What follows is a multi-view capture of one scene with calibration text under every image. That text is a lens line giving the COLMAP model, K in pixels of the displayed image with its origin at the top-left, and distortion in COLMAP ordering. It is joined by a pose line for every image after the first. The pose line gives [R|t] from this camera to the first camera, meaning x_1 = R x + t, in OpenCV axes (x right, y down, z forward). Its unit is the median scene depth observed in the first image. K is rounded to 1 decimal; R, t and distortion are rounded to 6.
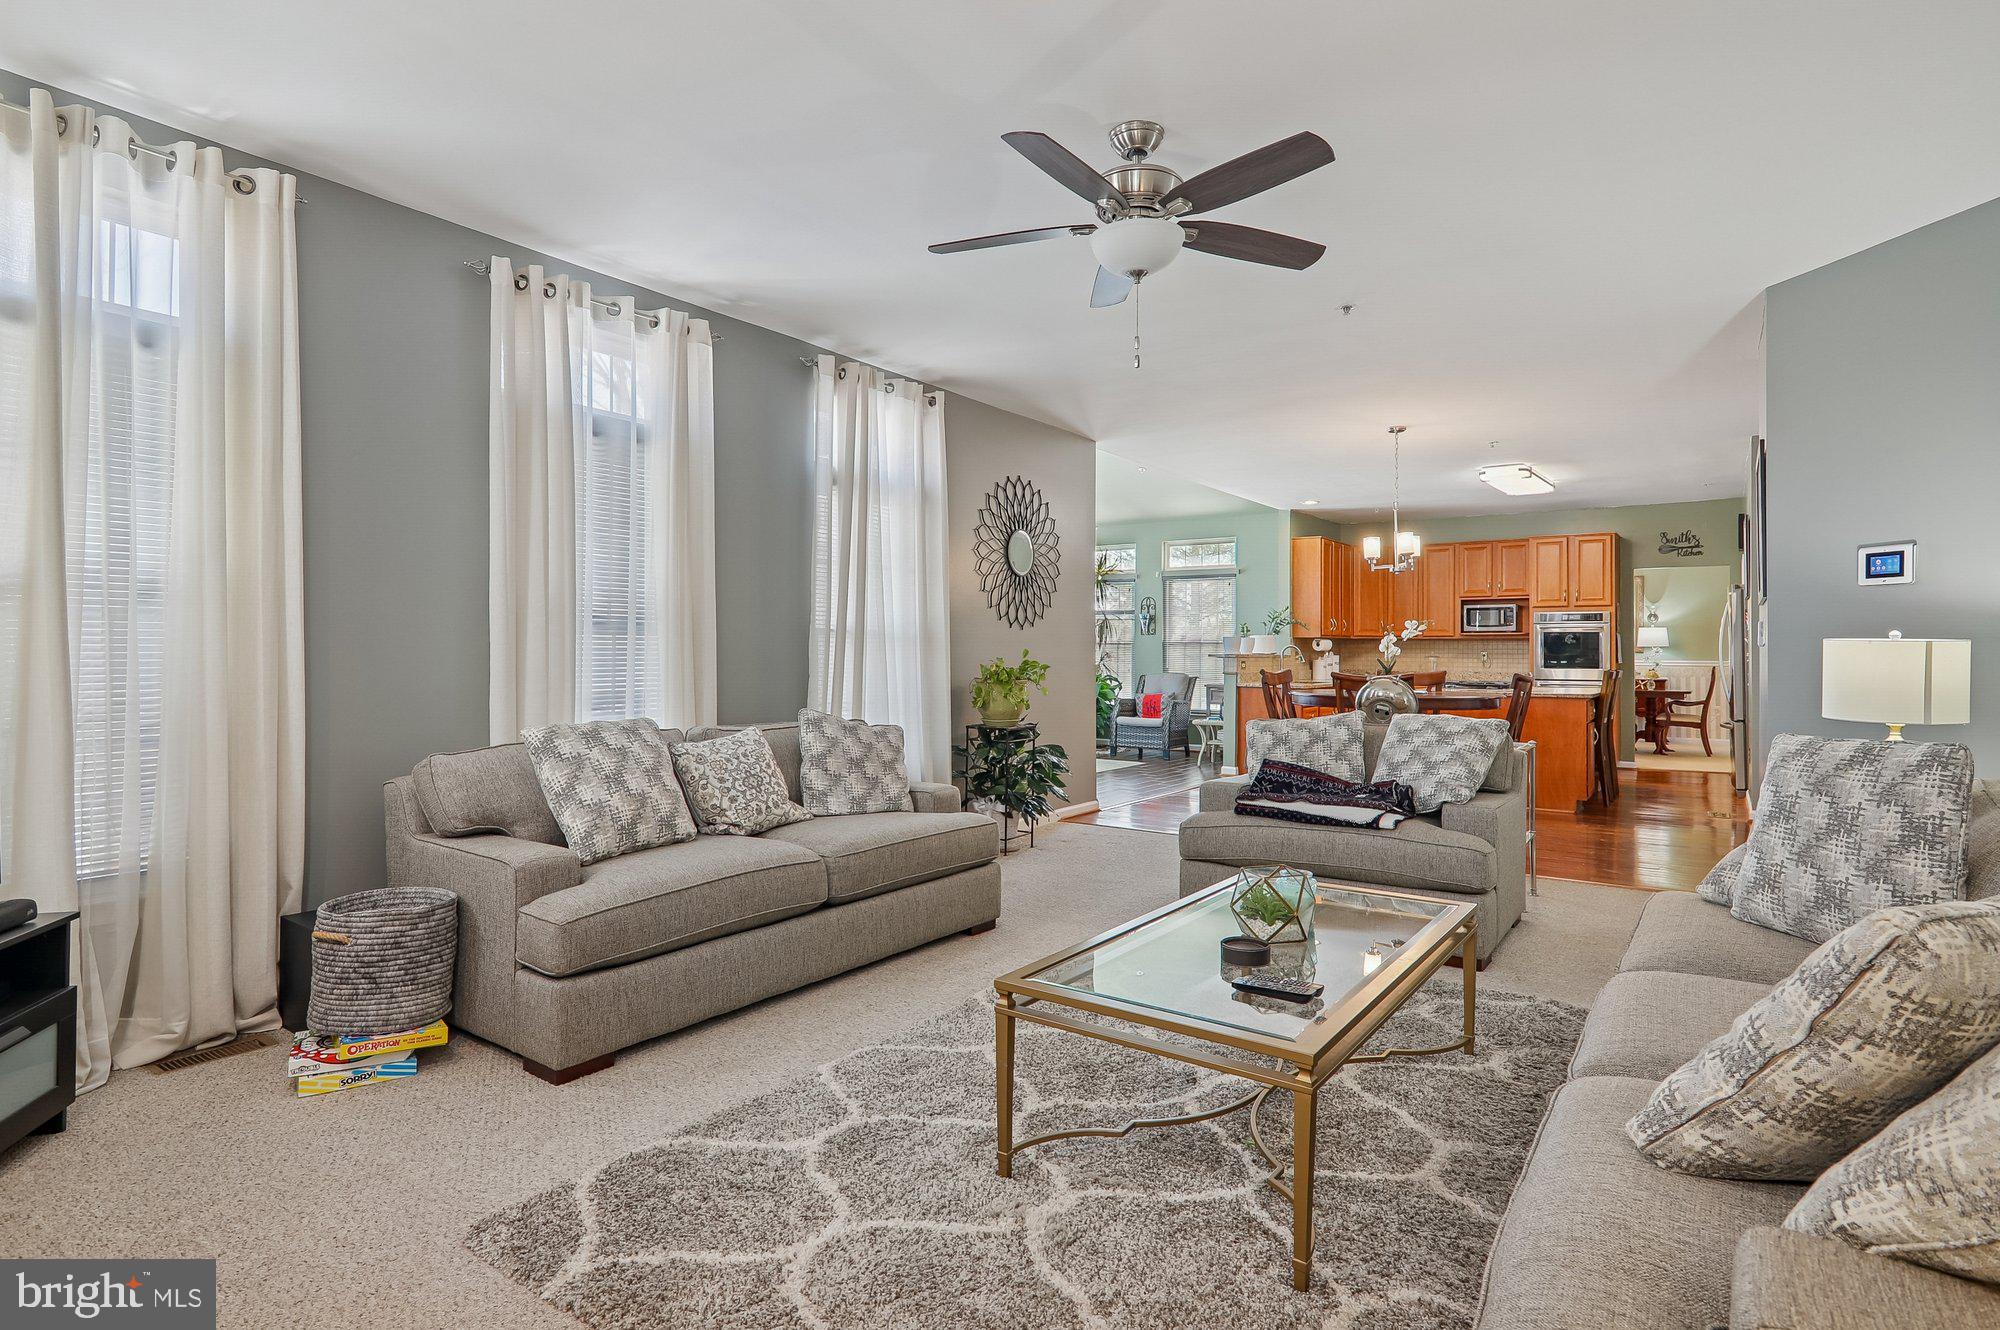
lens RADIAL K [[1026.7, 0, 1000.2], [0, 1026.7, 661.7], [0, 0, 1]] dist [0.004525, 0.000132]
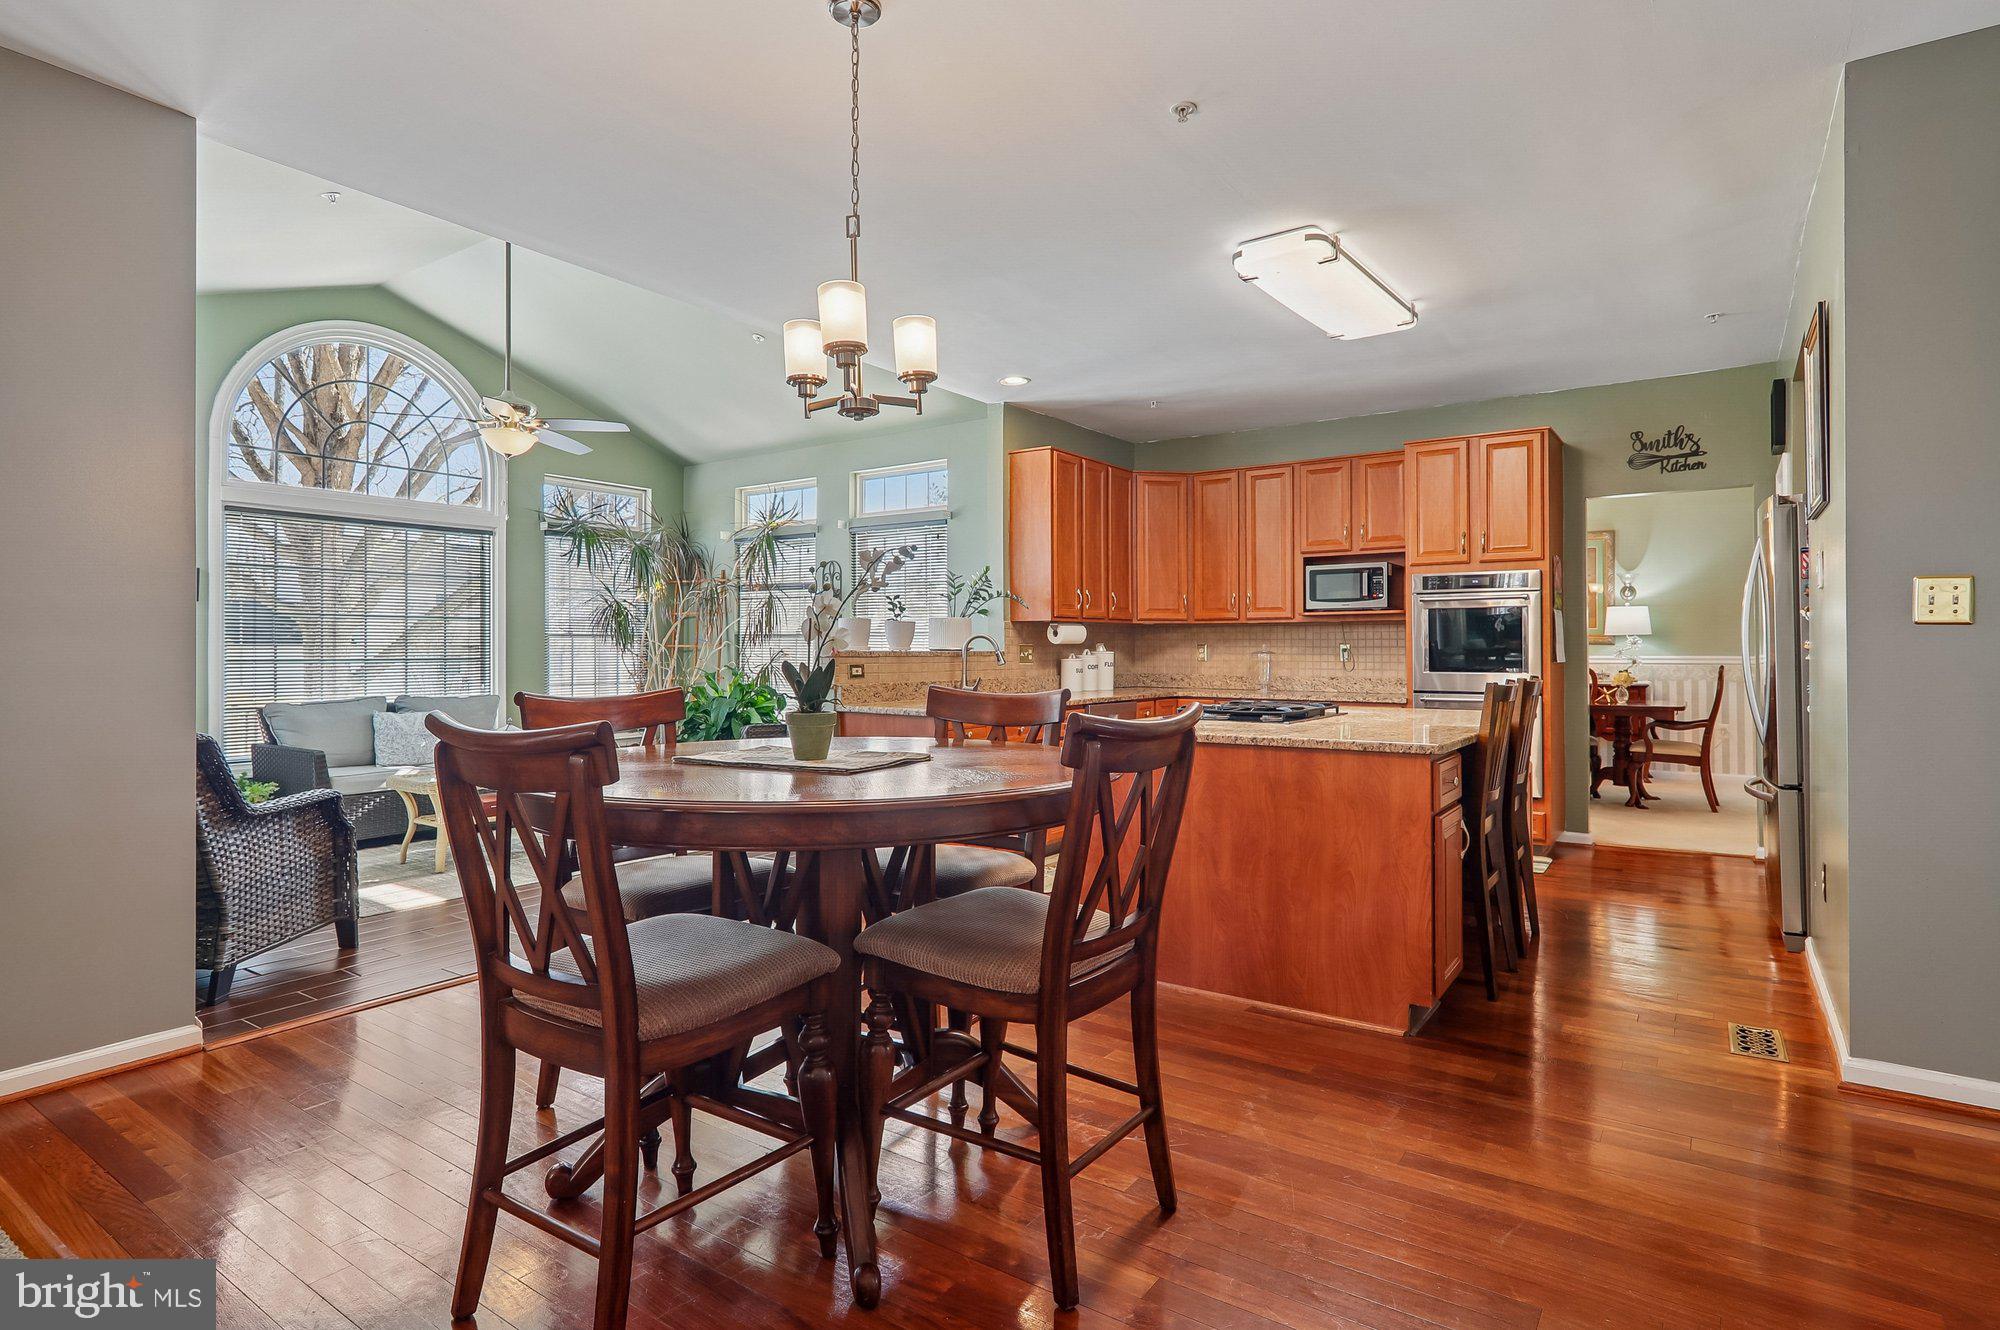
lens RADIAL K [[1026.7, 0, 1000.6], [0, 1026.7, 661.4], [0, 0, 1]] dist [0.004525, 0.000132]
pose [[0.999972, -0.005440, 0.005096, 0.269882], [0.005422, 0.999979, 0.003672, -0.002762], [-0.005116, -0.003644, 0.999980, 0.403025]]
